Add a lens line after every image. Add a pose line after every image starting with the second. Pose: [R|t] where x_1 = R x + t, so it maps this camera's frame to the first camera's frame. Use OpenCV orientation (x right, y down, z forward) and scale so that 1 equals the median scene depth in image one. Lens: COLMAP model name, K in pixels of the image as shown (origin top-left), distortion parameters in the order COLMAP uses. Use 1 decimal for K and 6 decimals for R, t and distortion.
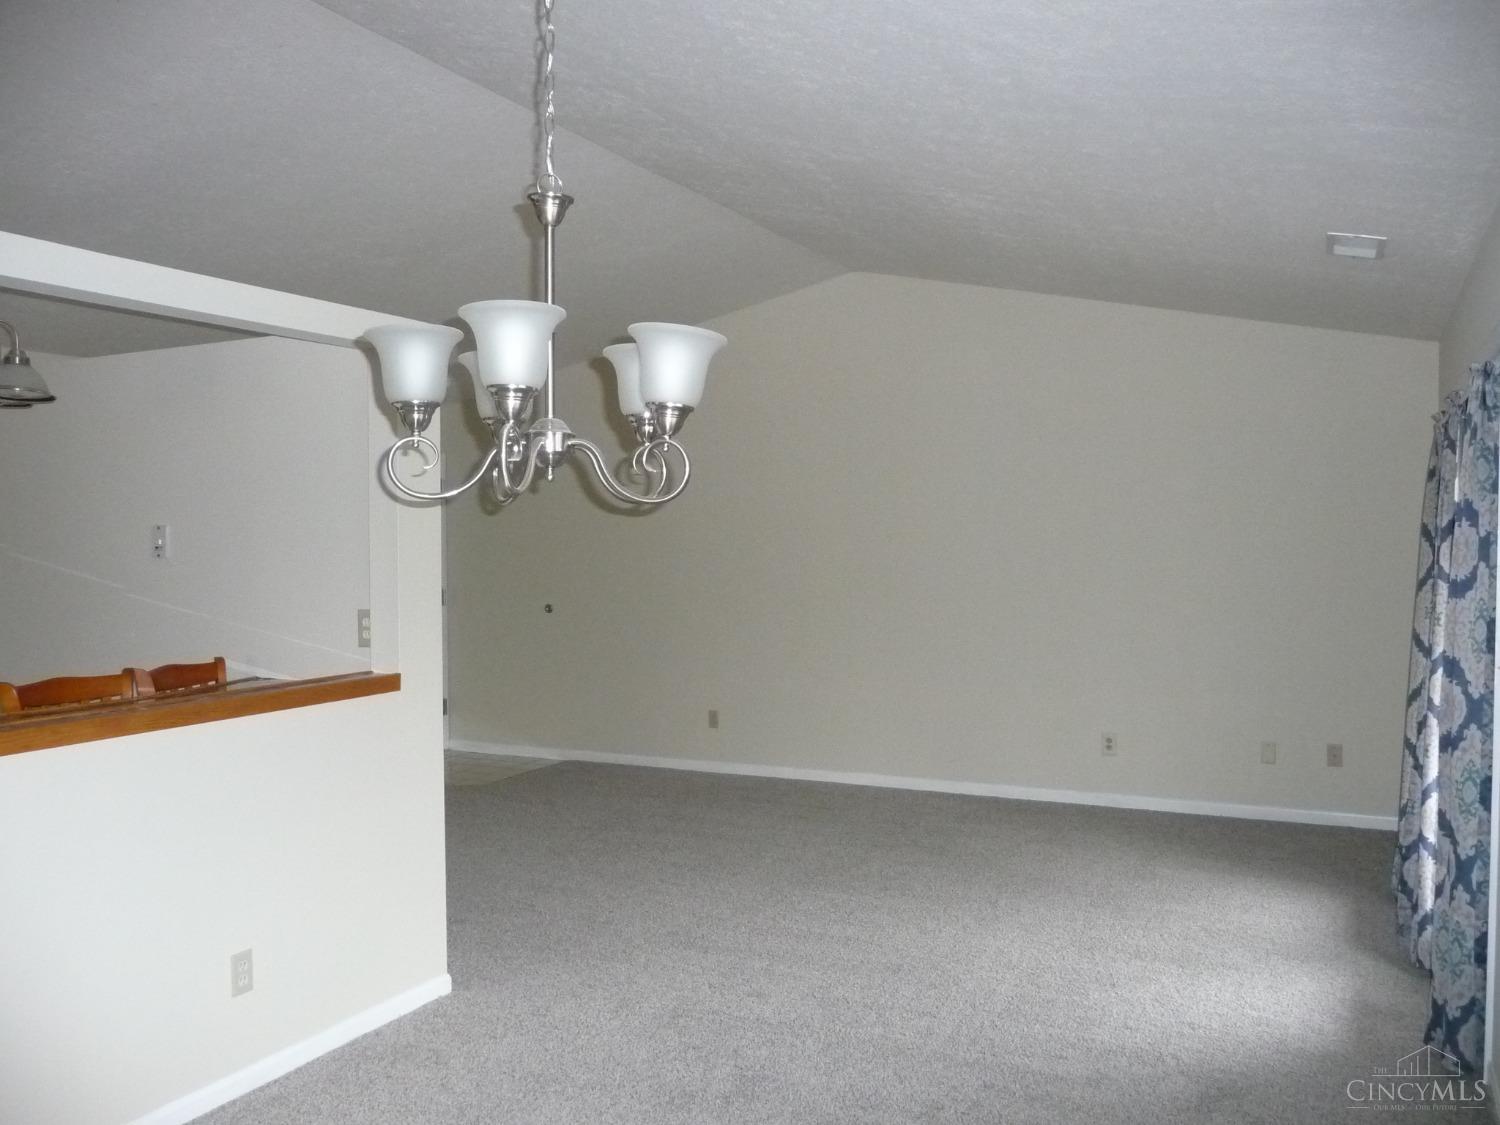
lens RADIAL K [[1244.1, 0, 750.0], [0, 1244.1, 562.5], [0, 0, 1]] dist [-0.034336, 0.064747]
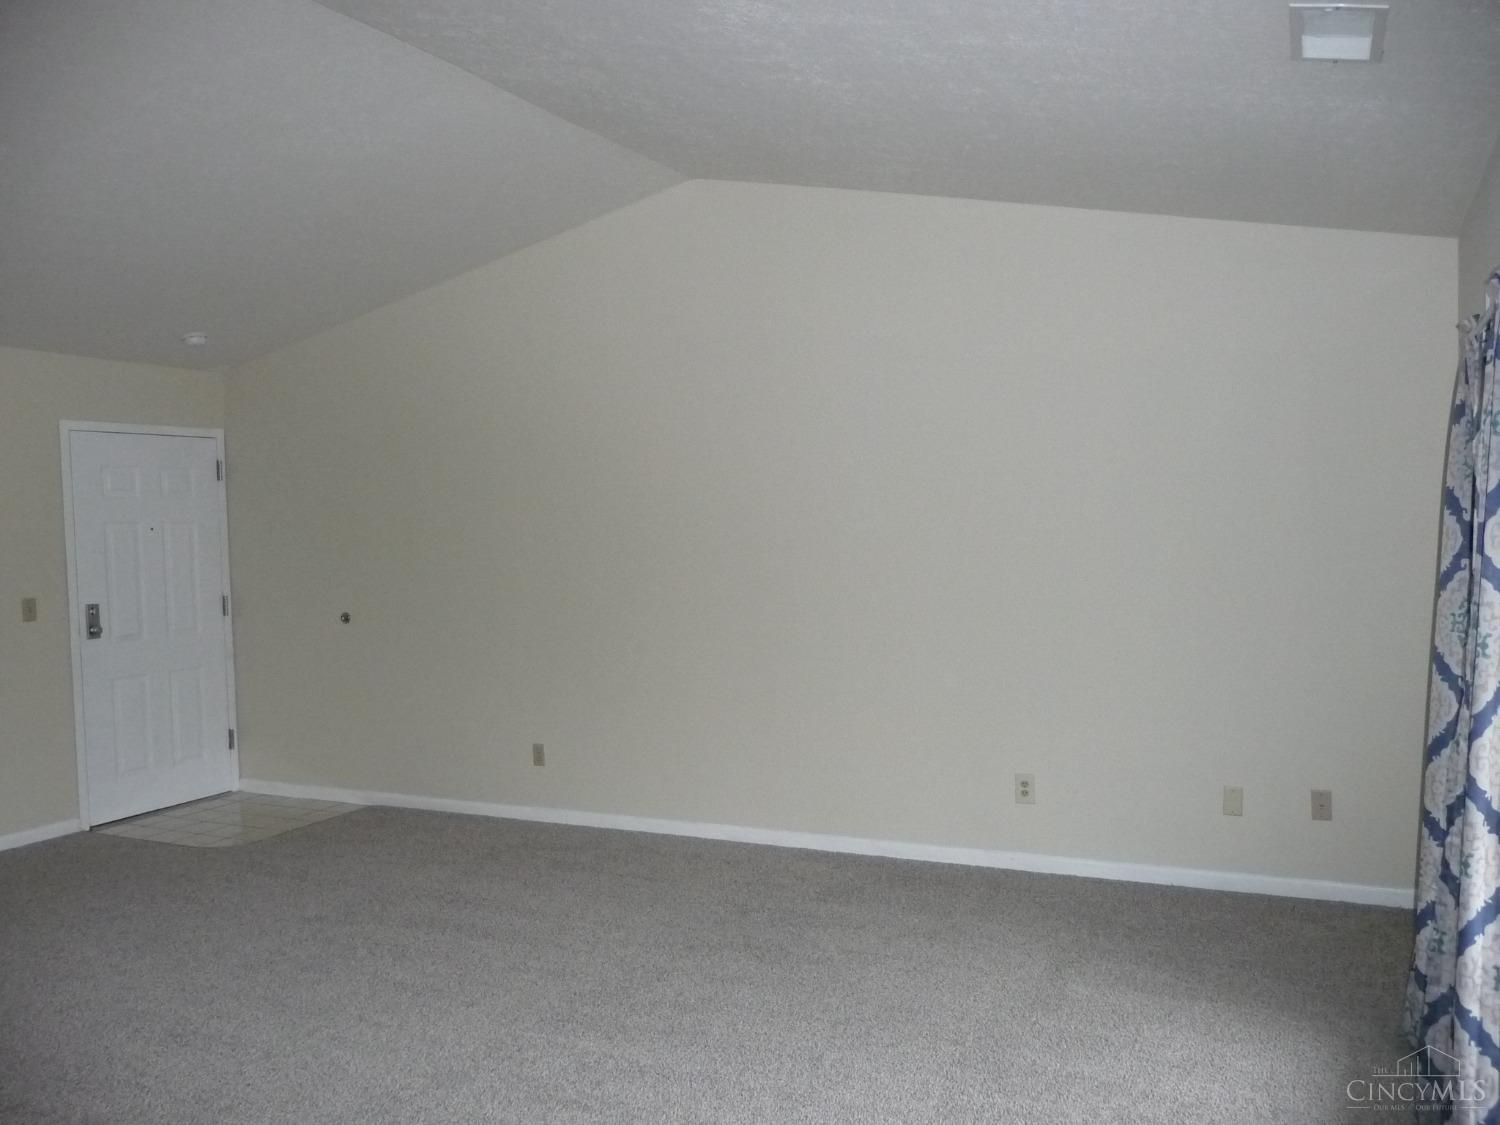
lens RADIAL K [[1215.9, 0, 750.0], [0, 1215.9, 562.5], [0, 0, 1]] dist [-0.006665, -0.004666]
pose [[0.999815, -0.018771, -0.004242, 0.147103], [0.018825, 0.999736, 0.013180, -0.006209], [0.003994, -0.013257, 0.999904, 0.297173]]
